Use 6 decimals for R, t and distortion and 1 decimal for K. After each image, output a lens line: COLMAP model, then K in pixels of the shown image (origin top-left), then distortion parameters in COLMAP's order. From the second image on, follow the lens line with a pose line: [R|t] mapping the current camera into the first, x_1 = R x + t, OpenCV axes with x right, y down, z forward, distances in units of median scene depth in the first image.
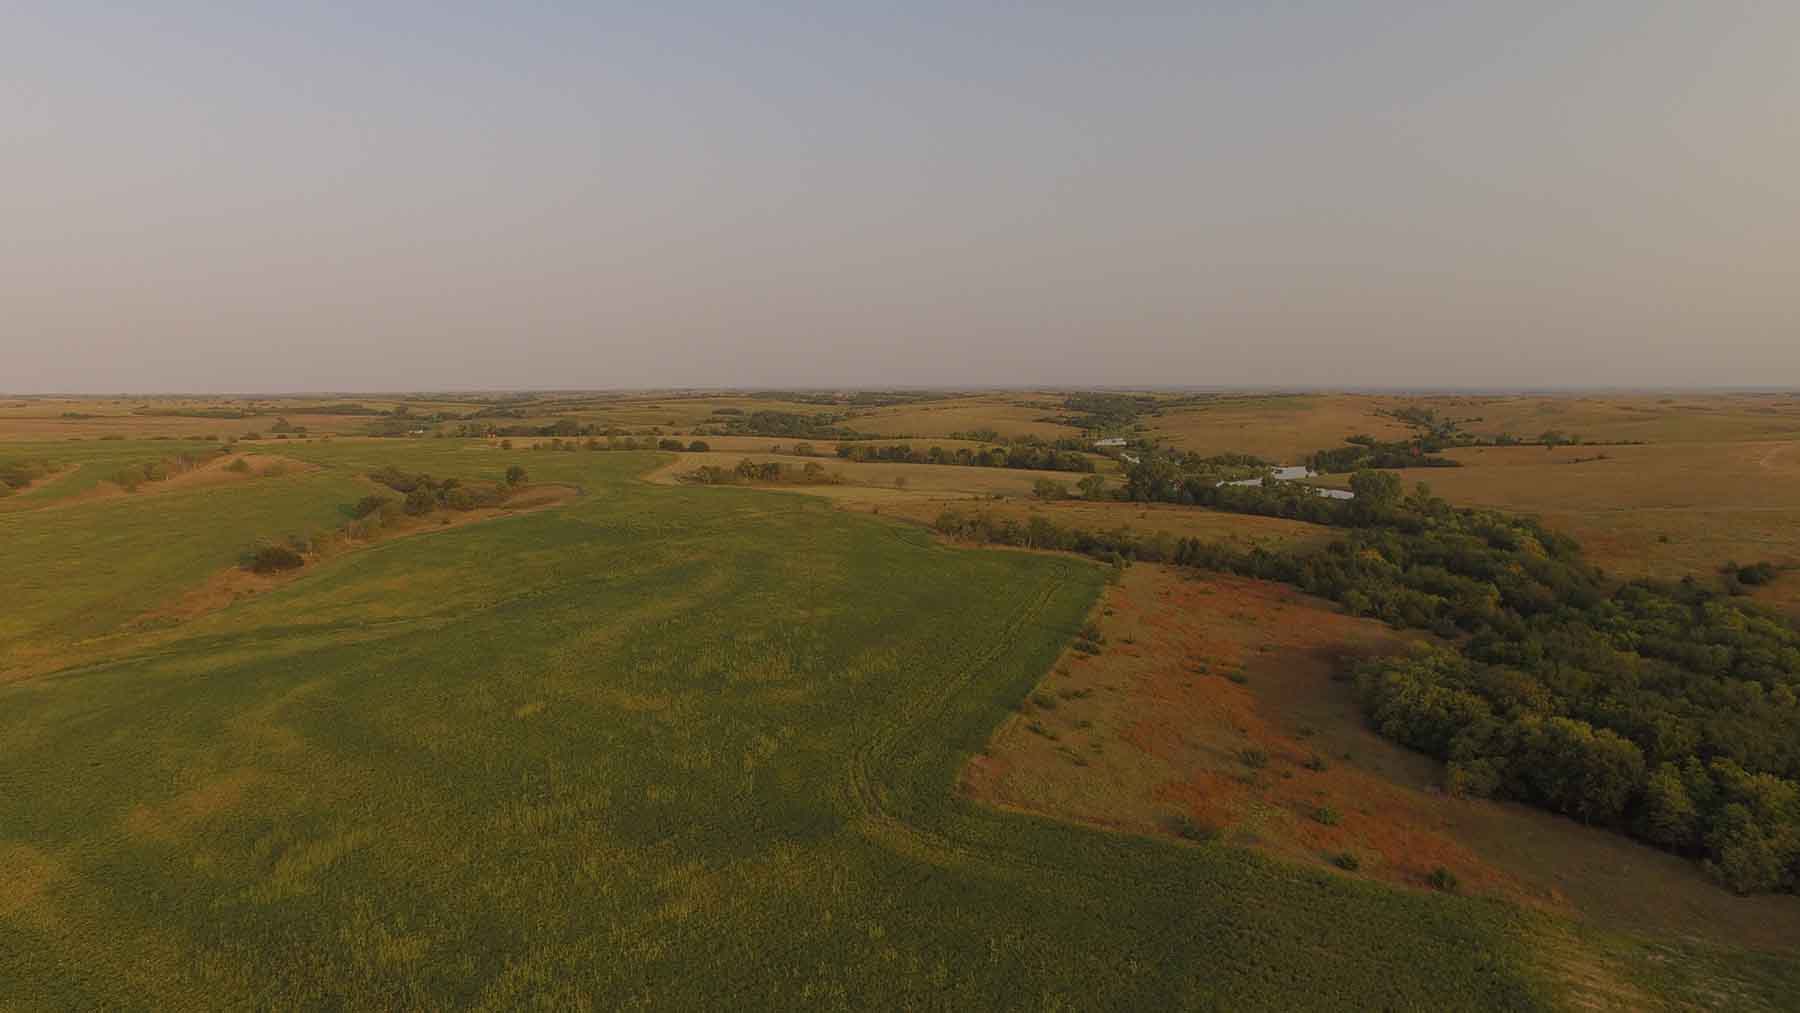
lens RADIAL K [[1046.0, 0, 894.3], [0, 1046.0, 500.6], [0, 0, 1]] dist [-0.121183, 0.087603]
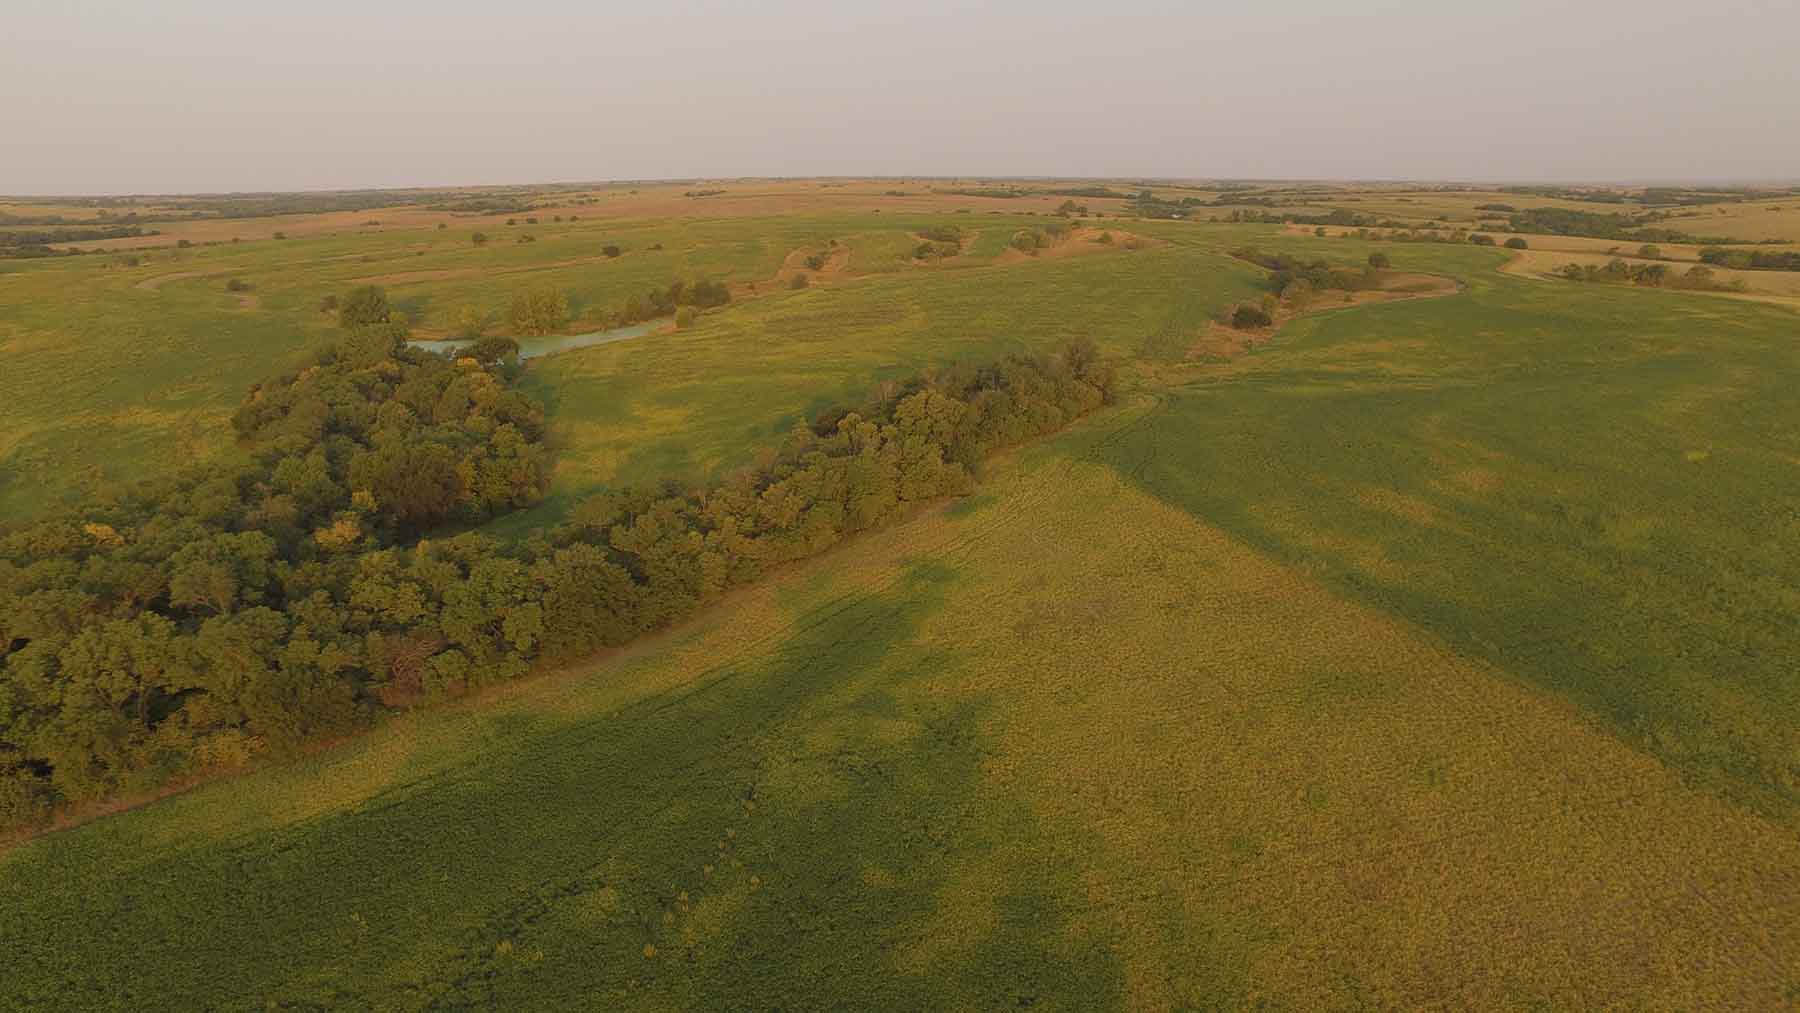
lens RADIAL K [[1046.0, 0, 894.3], [0, 1046.0, 500.6], [0, 0, 1]] dist [-0.121183, 0.087603]
pose [[0.808254, 0.175857, -0.561961, -0.141489], [-0.061717, 0.974406, 0.216159, 0.019379], [0.585591, -0.140029, 0.798420, -0.149771]]
